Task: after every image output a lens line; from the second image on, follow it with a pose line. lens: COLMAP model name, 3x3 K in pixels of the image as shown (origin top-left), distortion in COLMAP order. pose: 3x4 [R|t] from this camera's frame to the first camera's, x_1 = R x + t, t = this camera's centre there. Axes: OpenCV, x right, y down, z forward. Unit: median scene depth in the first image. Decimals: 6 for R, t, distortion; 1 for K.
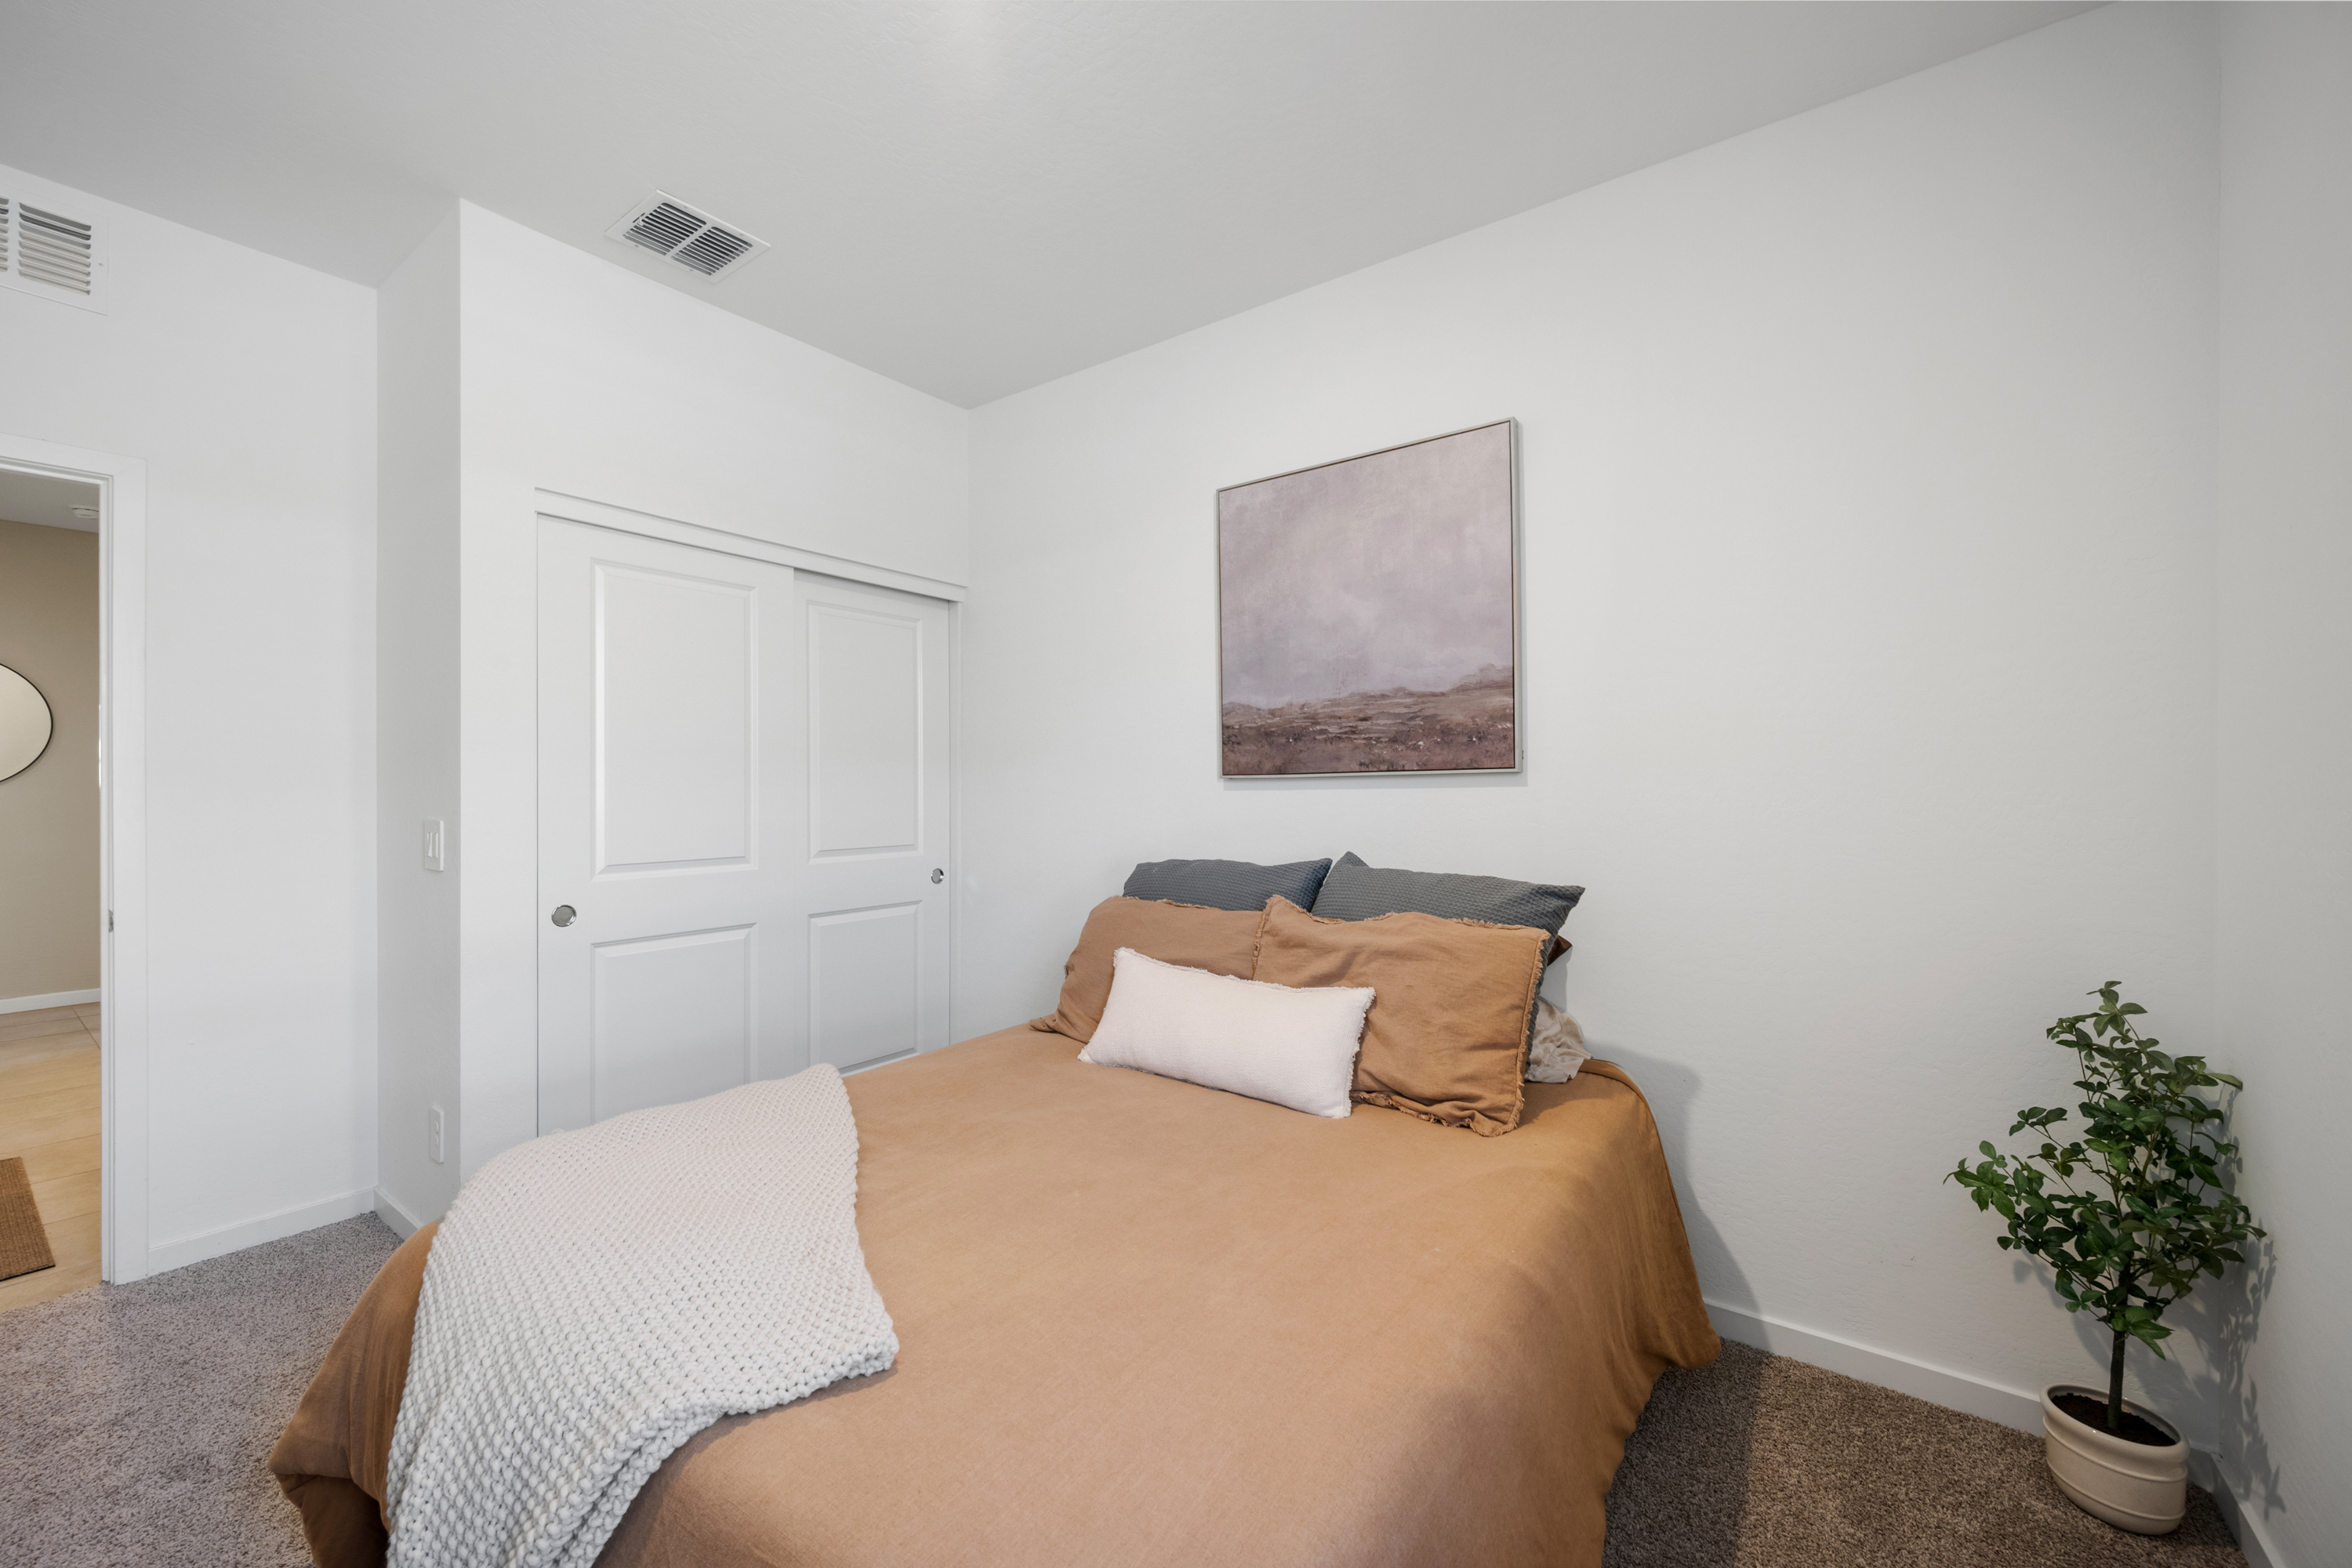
lens RADIAL K [[924.8, 0, 1166.5], [0, 924.8, 782.1], [0, 0, 1]] dist [-0.000440, -0.000636]
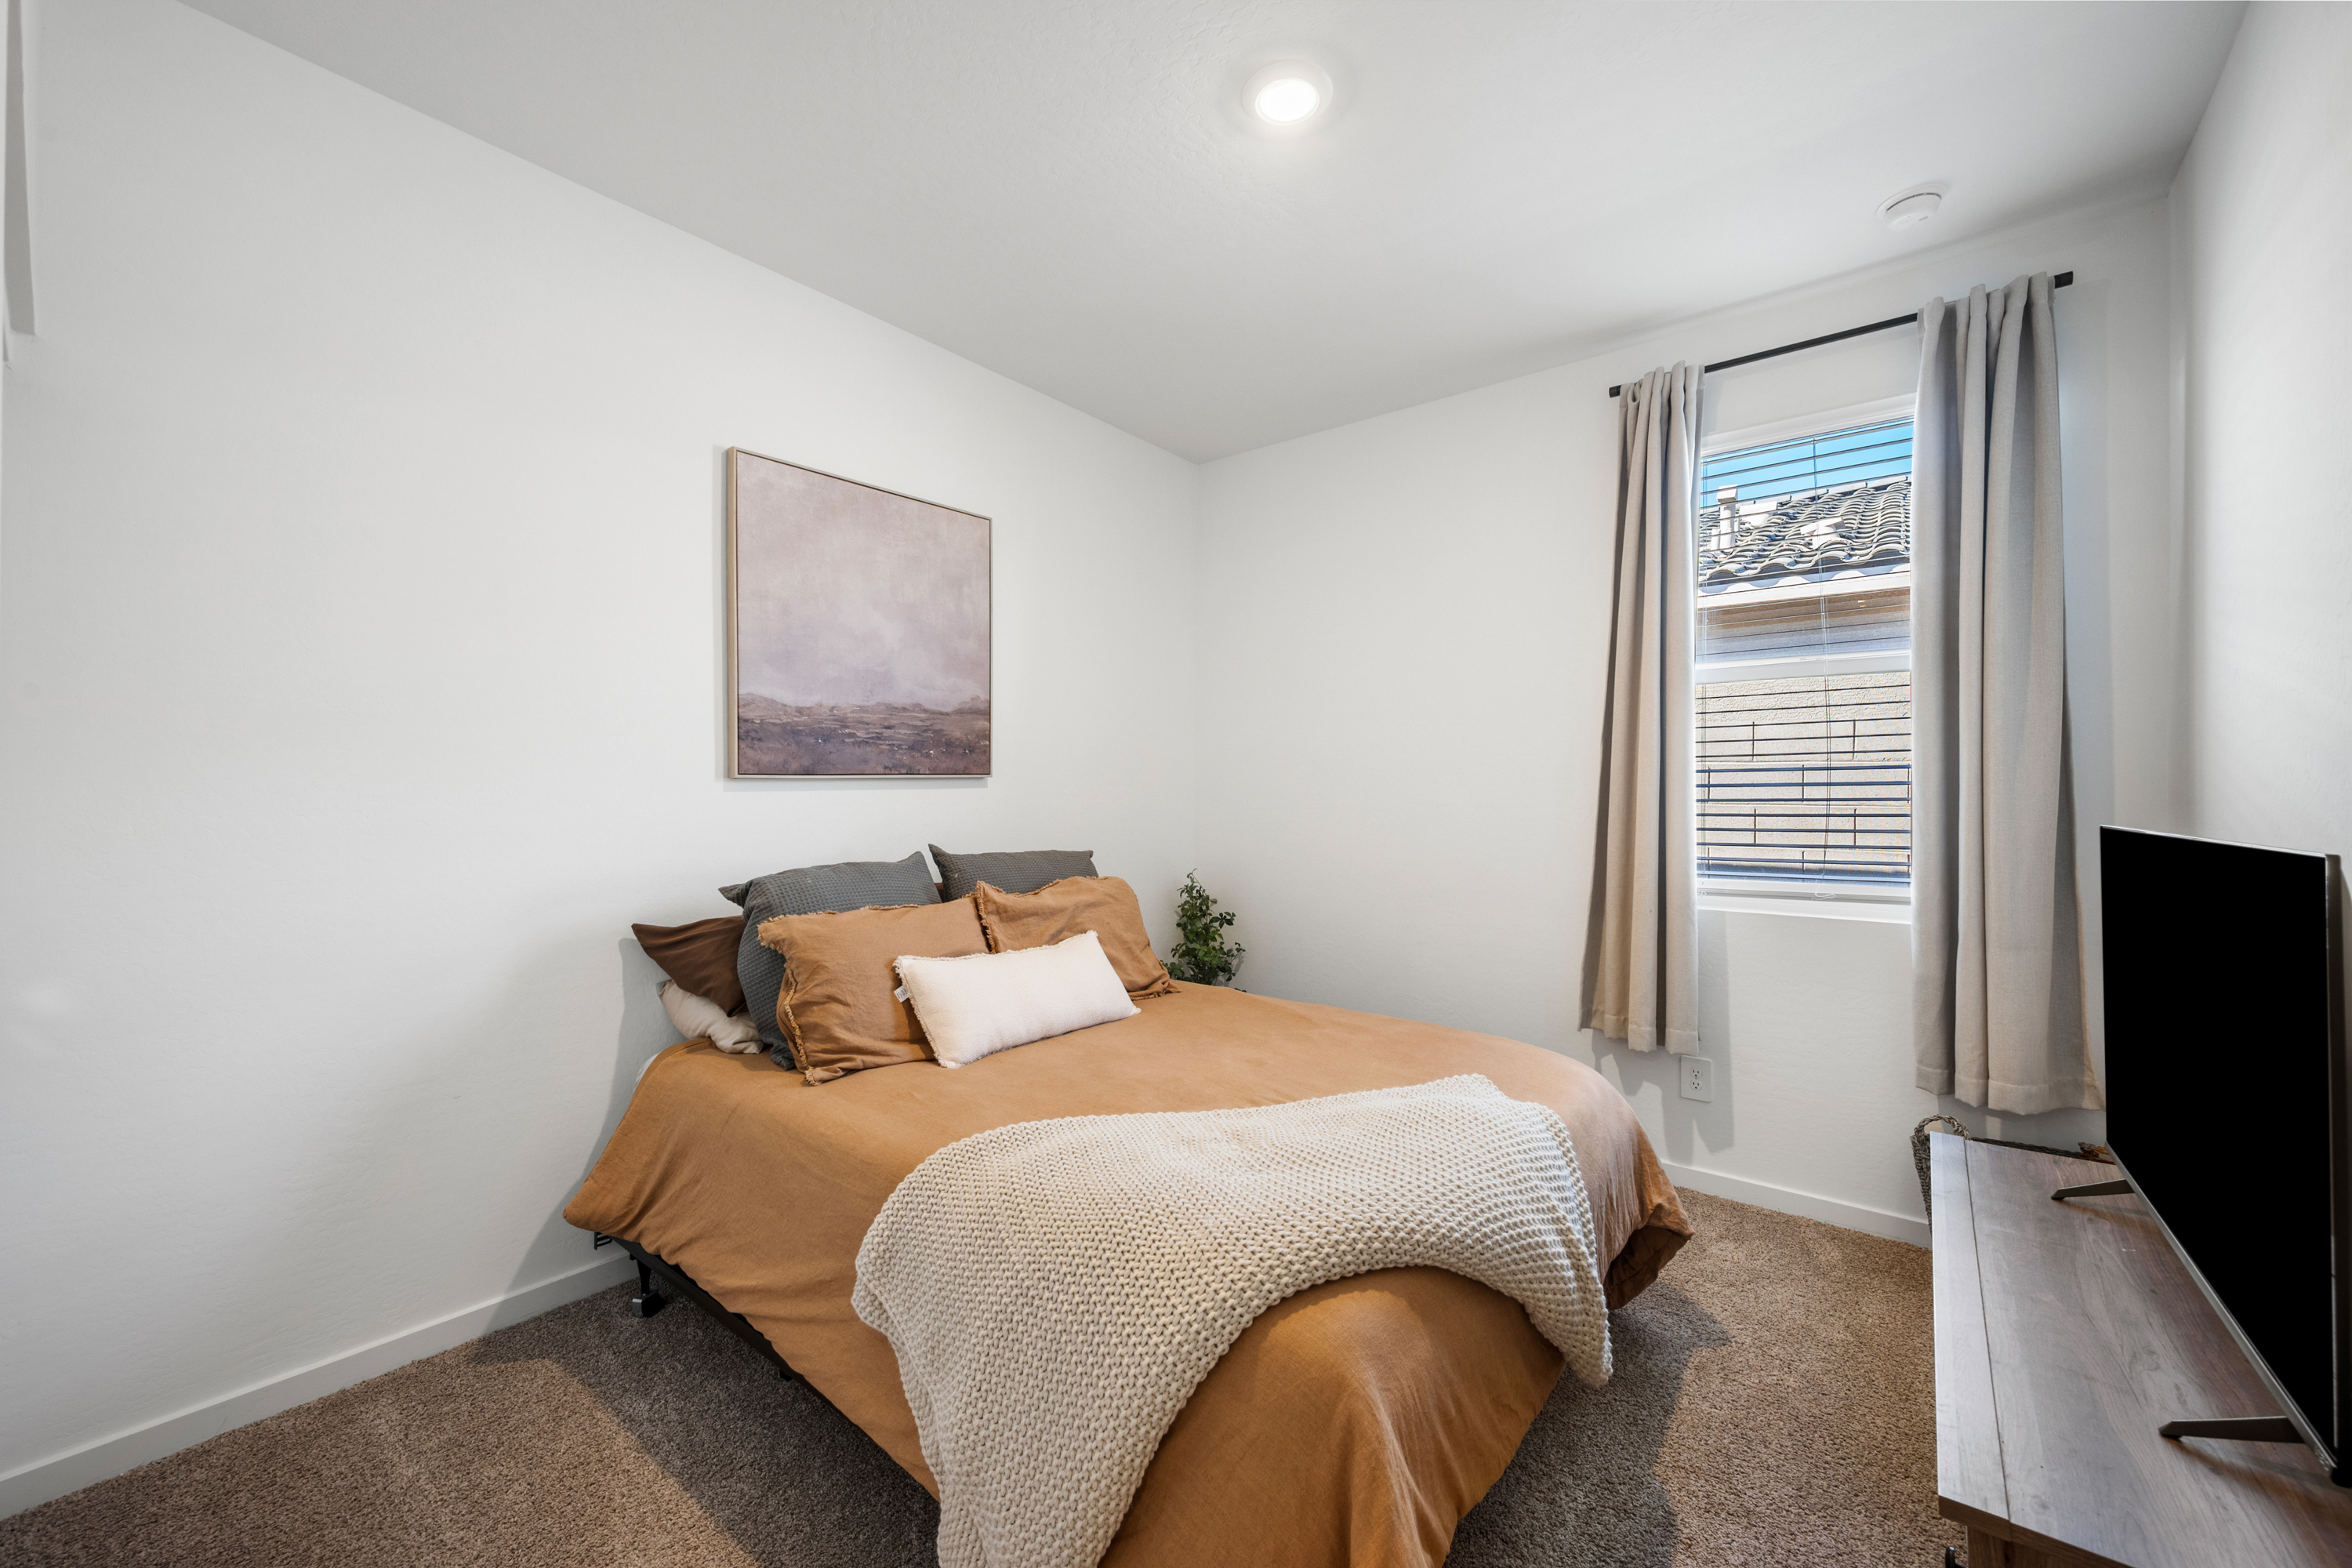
lens RADIAL K [[924.8, 0, 1165.8], [0, 924.8, 782.0], [0, 0, 1]] dist [-0.000440, -0.000636]
pose [[0.044877, 0.008050, 0.998960, -0.875339], [-0.006719, 0.999947, -0.007756, 0.004262], [-0.998970, -0.006364, 0.044929, 0.607134]]
